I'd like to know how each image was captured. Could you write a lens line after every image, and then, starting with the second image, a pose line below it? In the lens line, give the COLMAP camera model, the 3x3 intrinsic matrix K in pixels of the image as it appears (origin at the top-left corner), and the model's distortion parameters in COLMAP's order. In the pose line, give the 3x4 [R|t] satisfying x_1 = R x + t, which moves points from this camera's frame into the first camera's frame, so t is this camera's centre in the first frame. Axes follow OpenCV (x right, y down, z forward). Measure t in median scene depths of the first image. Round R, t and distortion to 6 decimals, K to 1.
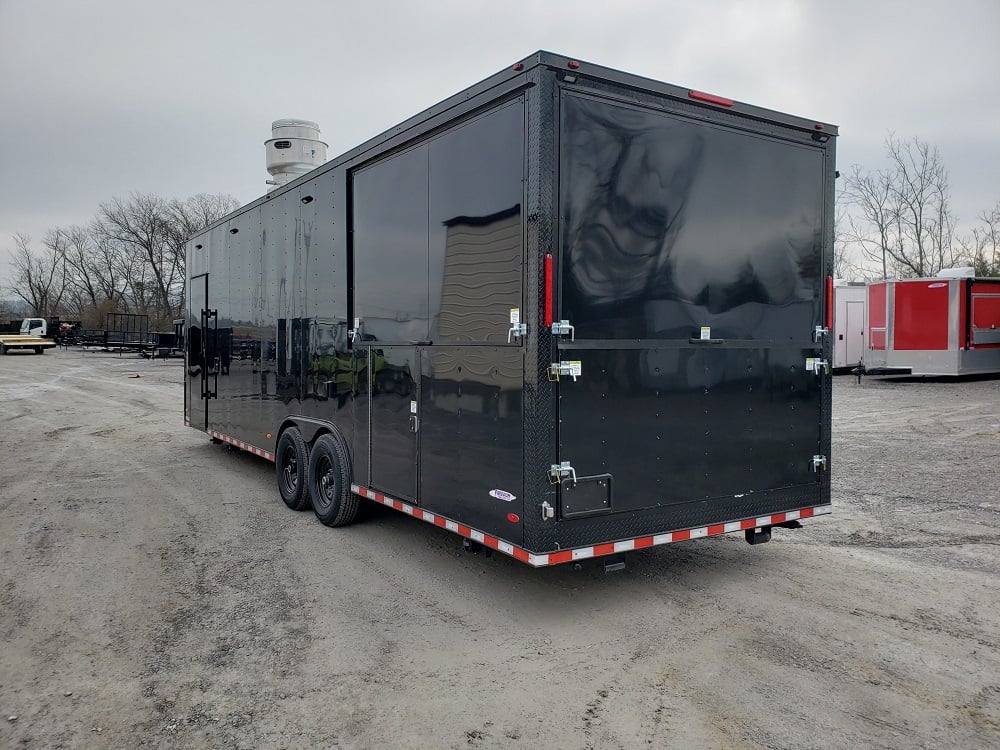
lens RADIAL K [[787.9, 0, 486.3], [0, 787.9, 373.1], [0, 0, 1]] dist [0.028349, -0.010652]
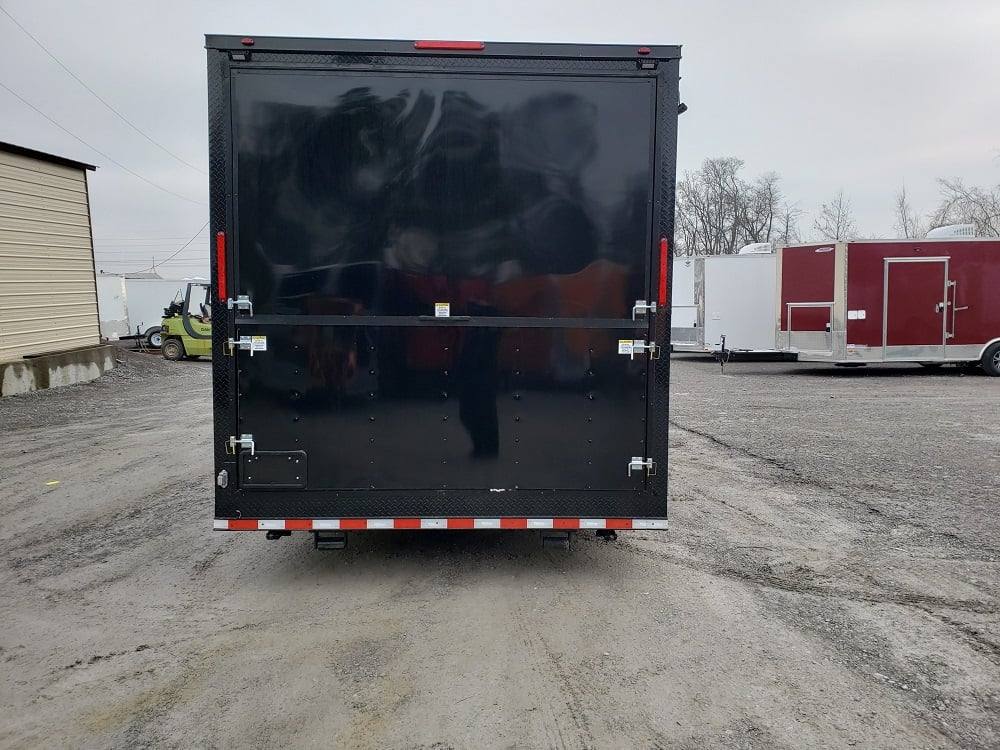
lens RADIAL K [[787.9, 0, 502.6], [0, 787.9, 377.1], [0, 0, 1]] dist [0.028349, -0.010652]
pose [[0.855314, 0.048730, -0.515814, 0.836621], [-0.025457, 0.998317, 0.052100, -0.022558], [0.517485, -0.031431, 0.855115, 0.262932]]
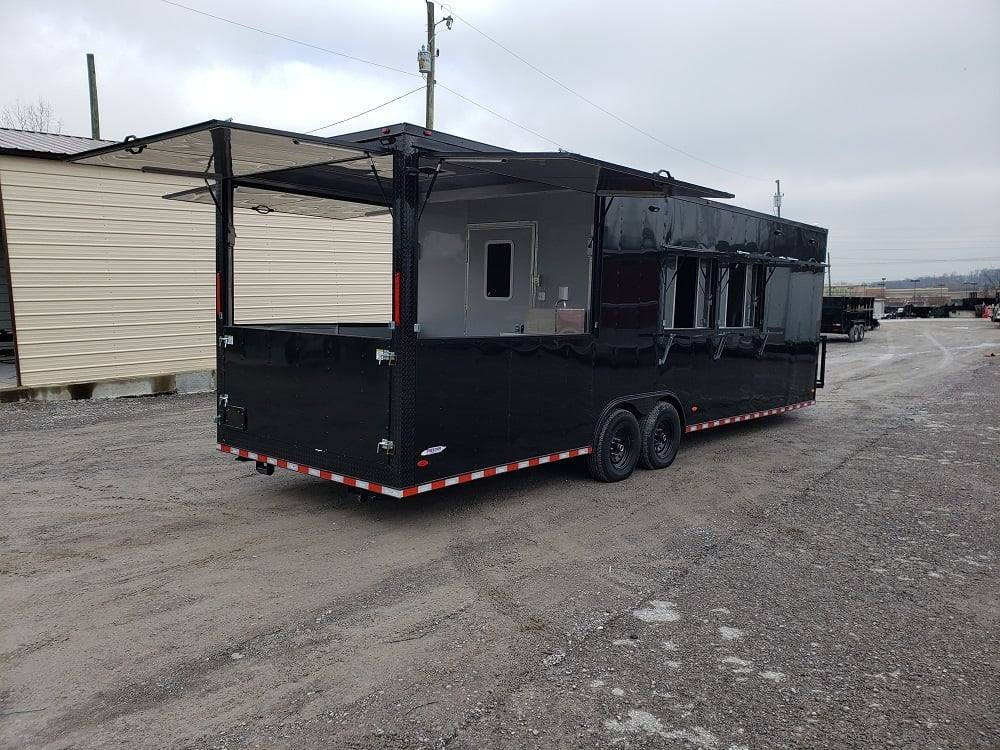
lens RADIAL K [[787.9, 0, 499.7], [0, 787.9, 370.7], [0, 0, 1]] dist [0.028349, -0.010652]
pose [[0.266109, 0.090770, -0.959660, 1.737674], [-0.056052, 0.995329, 0.078601, -0.097690], [0.962312, 0.032874, 0.269954, 1.004963]]
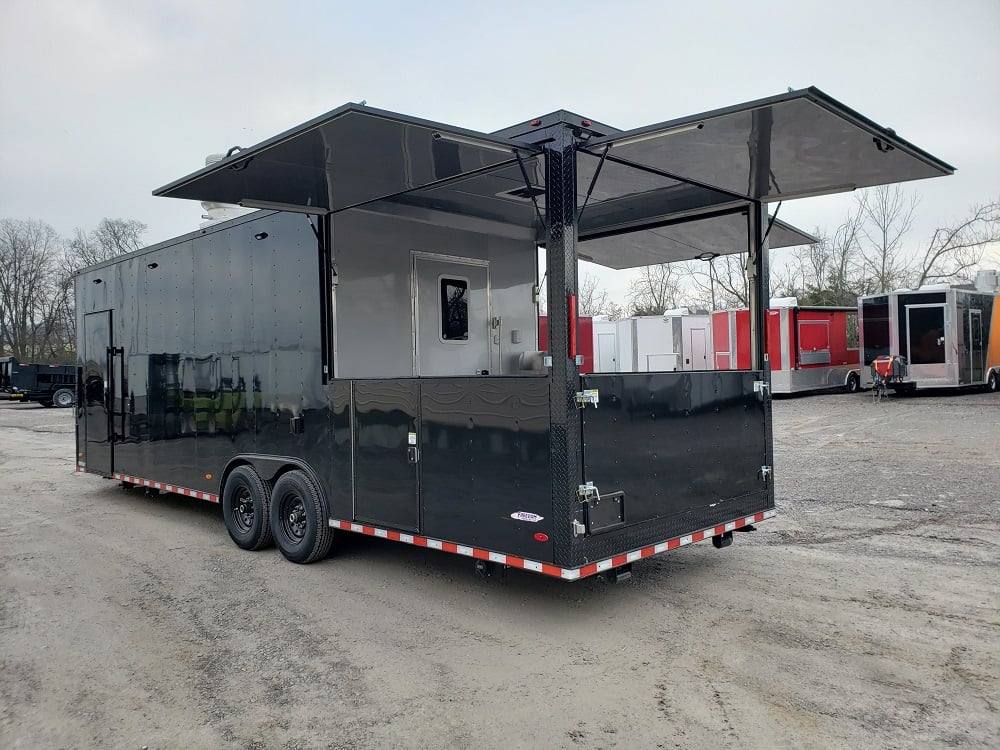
lens RADIAL K [[787.9, 0, 492.5], [0, 787.9, 377.6], [0, 0, 1]] dist [0.028349, -0.010652]
pose [[0.977166, -0.026642, 0.210801, -0.234670], [0.033251, 0.999058, -0.027867, -0.005360], [-0.209860, 0.034240, 0.977132, -0.040786]]
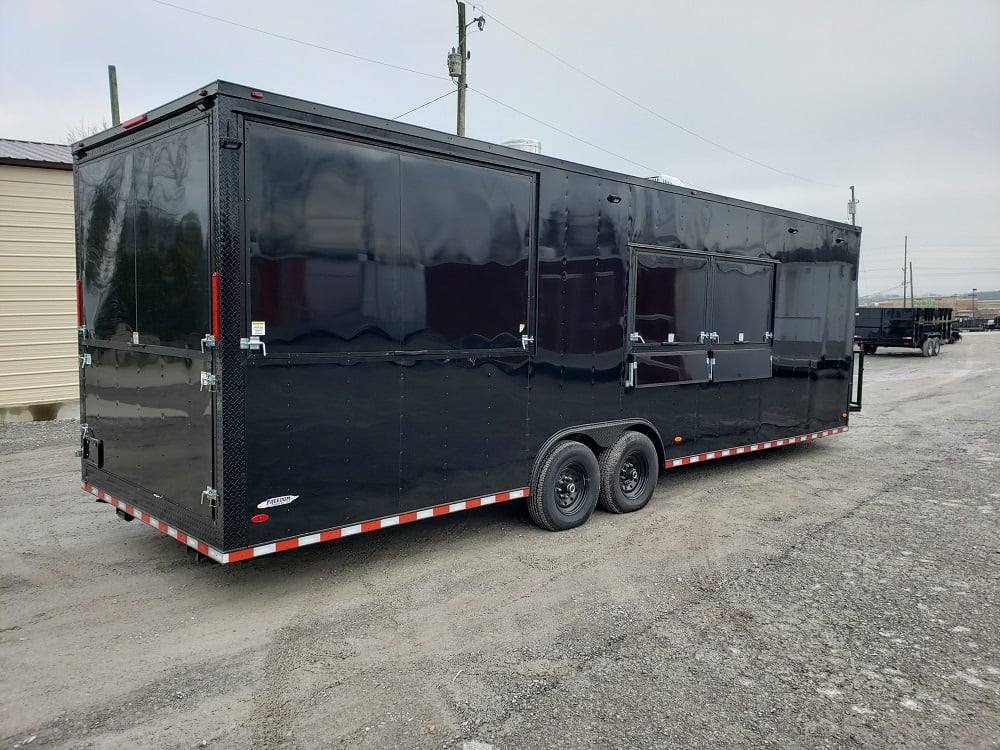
lens RADIAL K [[787.9, 0, 513.2], [0, 787.9, 376.2], [0, 0, 1]] dist [0.028349, -0.010652]
pose [[0.190178, 0.079899, -0.978493, 1.520865], [-0.050844, 0.996147, 0.071459, -0.107342], [0.980432, 0.036161, 0.193507, 1.346687]]
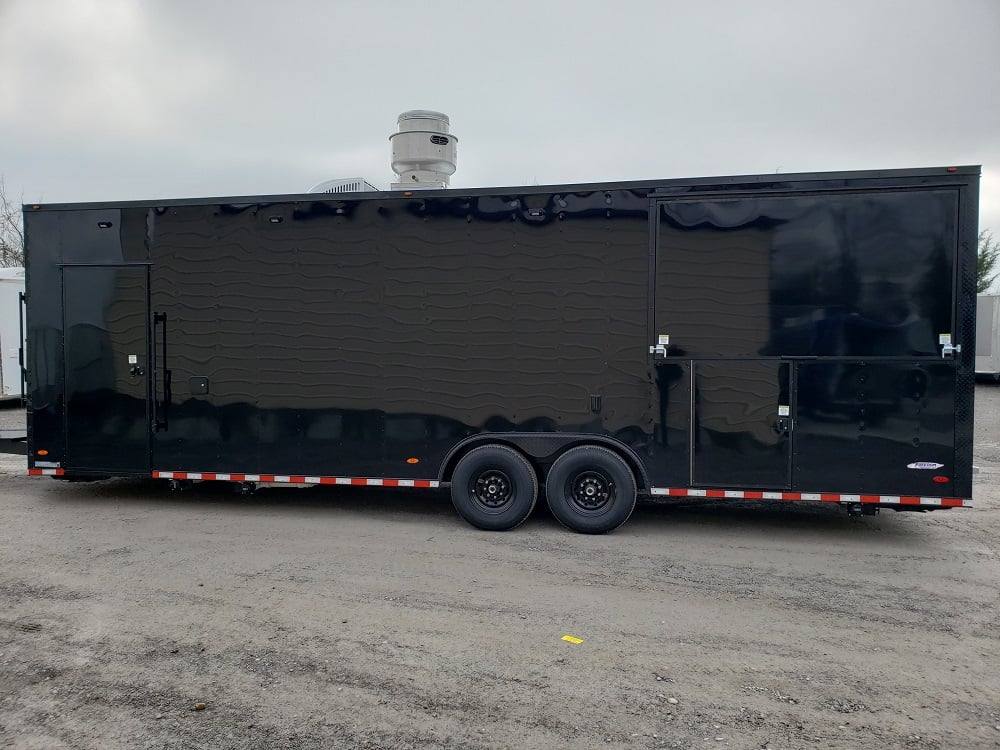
lens RADIAL K [[787.9, 0, 495.9], [0, 787.9, 379.5], [0, 0, 1]] dist [0.028349, -0.010652]
pose [[0.692963, -0.035350, 0.720106, -1.480125], [0.028936, 0.999356, 0.021213, -0.052239], [-0.720392, 0.006137, 0.693539, 0.533128]]
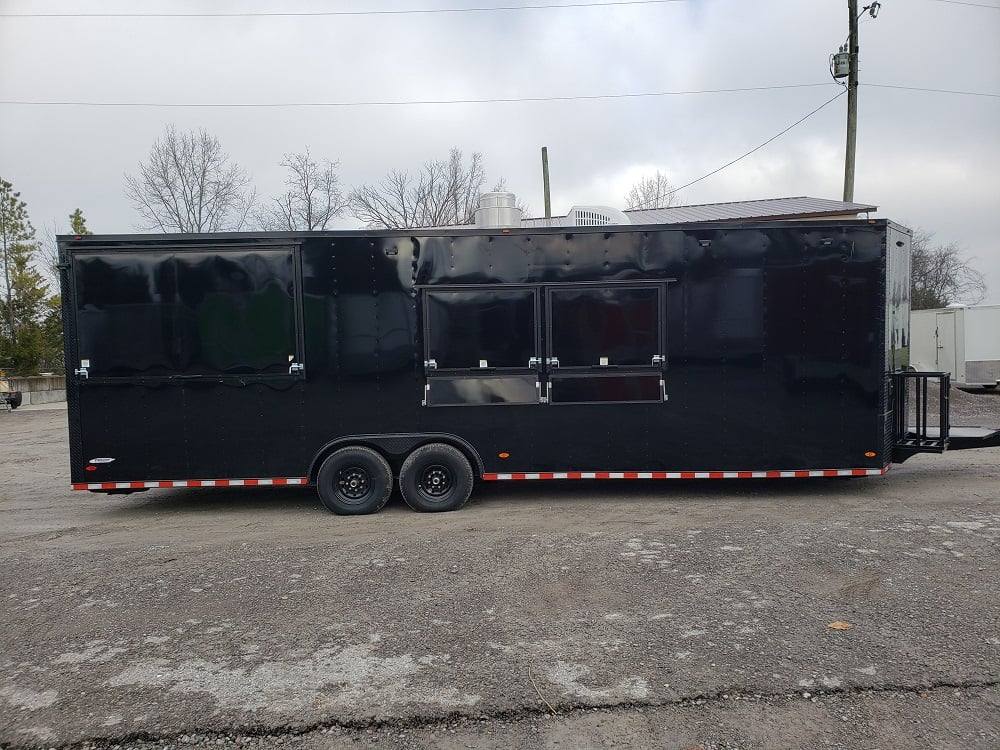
lens RADIAL K [[787.9, 0, 518.5], [0, 787.9, 391.7], [0, 0, 1]] dist [0.028349, -0.010652]
pose [[-0.552216, 0.069801, -0.830774, 1.449314], [-0.006427, 0.996103, 0.087963, -0.180360], [0.833676, 0.053914, -0.549615, 3.025802]]
